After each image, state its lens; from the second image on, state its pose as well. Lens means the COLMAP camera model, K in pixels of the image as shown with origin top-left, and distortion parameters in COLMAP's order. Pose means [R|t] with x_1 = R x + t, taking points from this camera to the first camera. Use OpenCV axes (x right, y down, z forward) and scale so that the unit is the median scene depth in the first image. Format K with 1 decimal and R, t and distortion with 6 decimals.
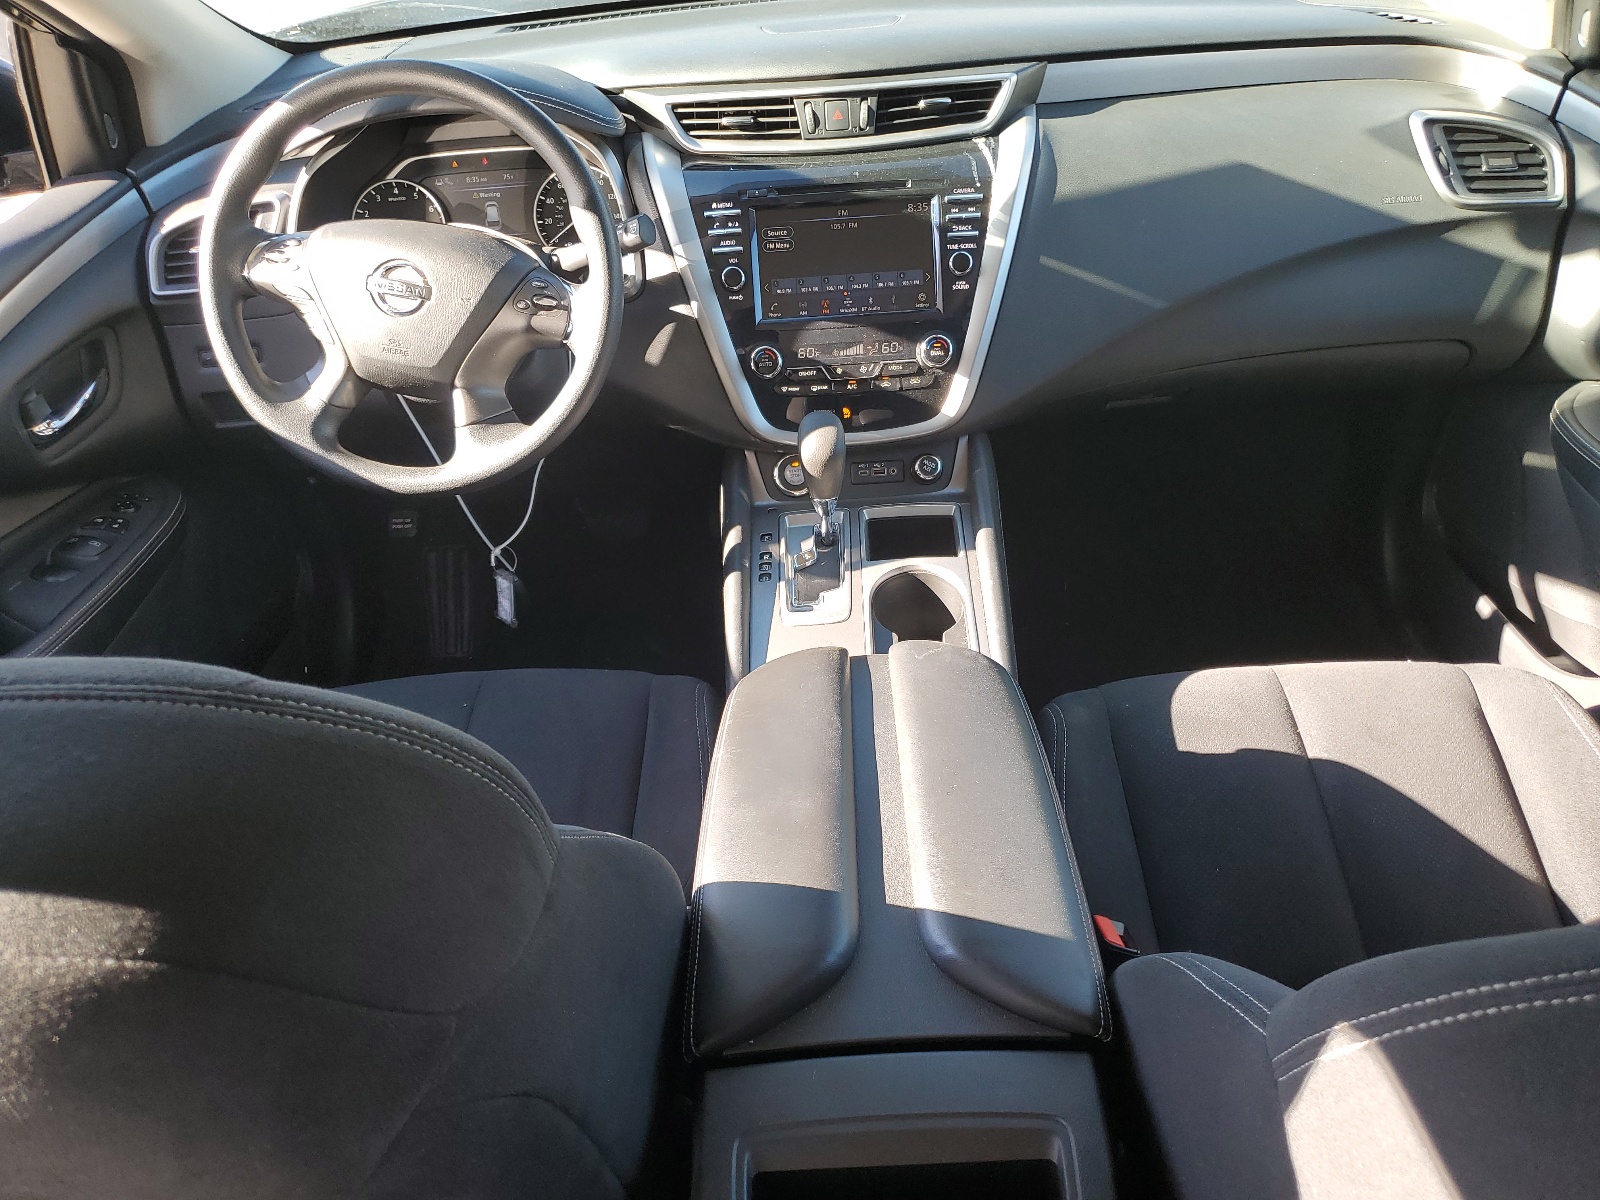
lens RADIAL K [[1214.0, 0, 800.0], [0, 1214.0, 599.8], [0, 0, 1]] dist [-0.003298, 0.000255]
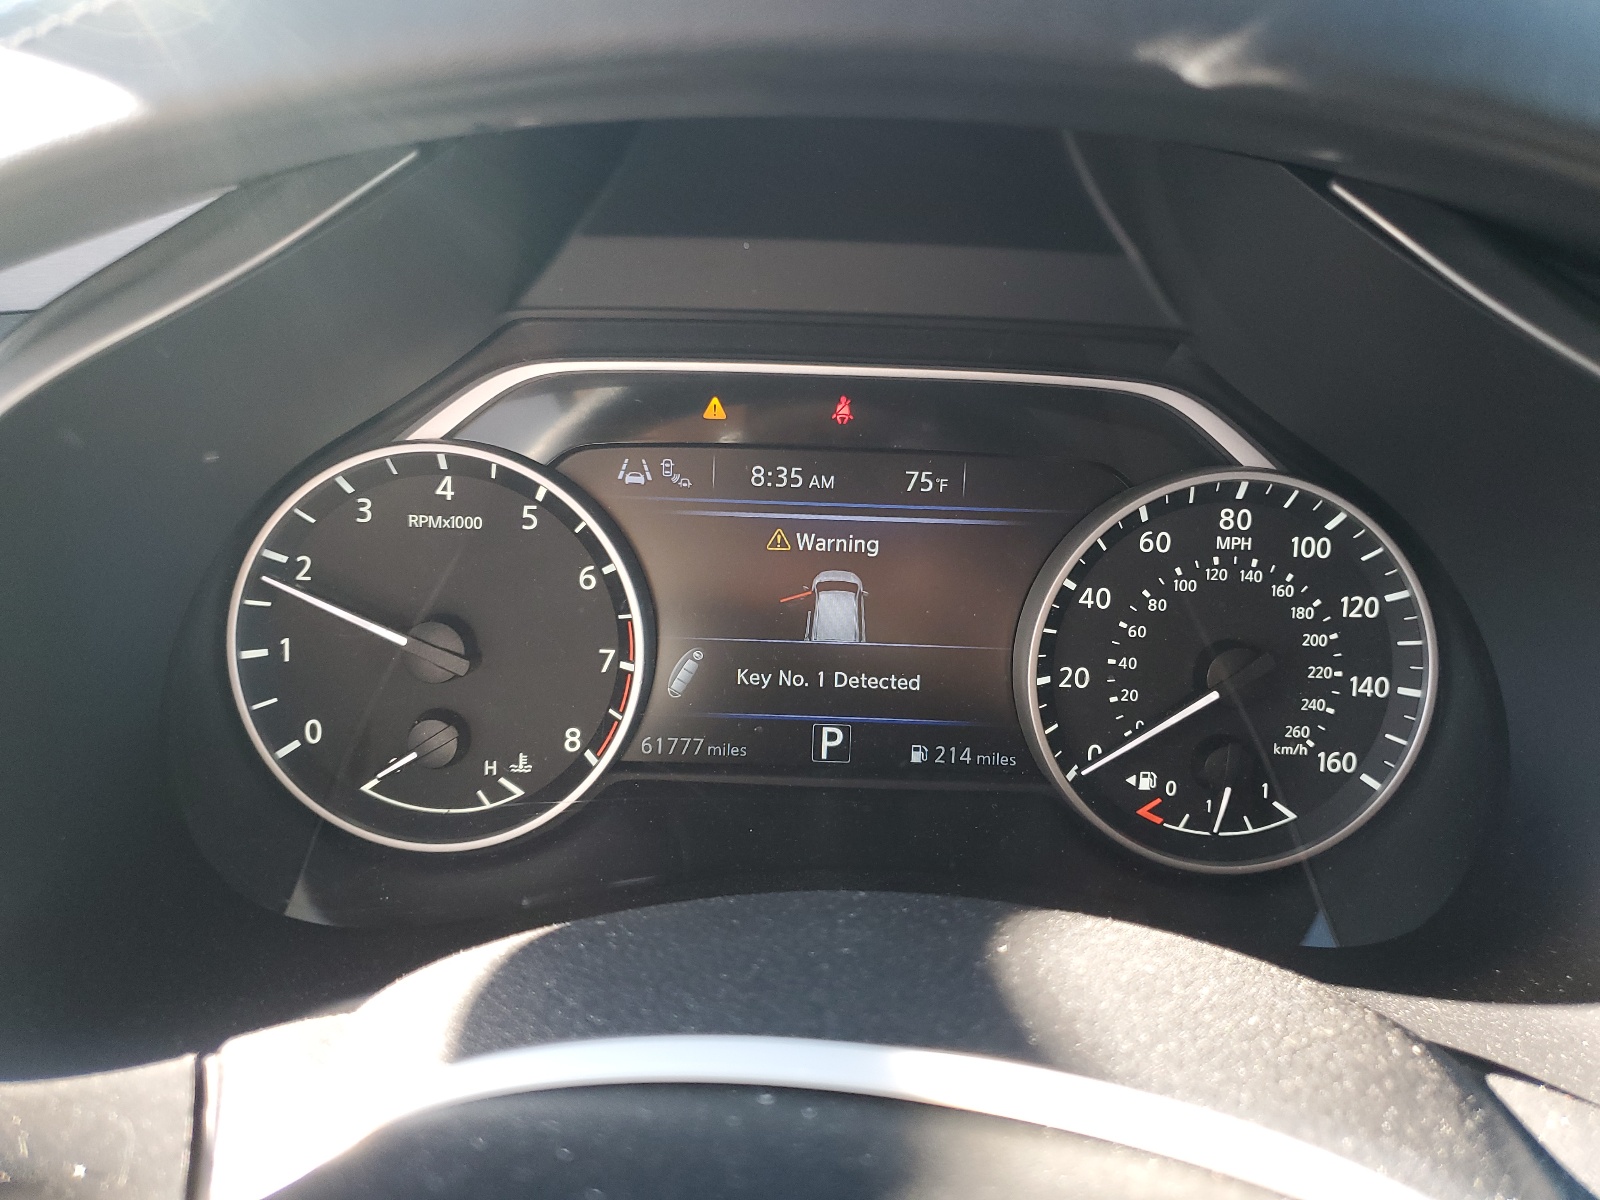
lens RADIAL K [[1214.0, 0, 799.6], [0, 1214.0, 600.4], [0, 0, 1]] dist [-0.003298, 0.000255]
pose [[0.994760, 0.101696, 0.010482, -0.265263], [-0.096325, 0.966669, -0.237219, -0.266983], [-0.034257, 0.234966, 0.971400, 0.774391]]
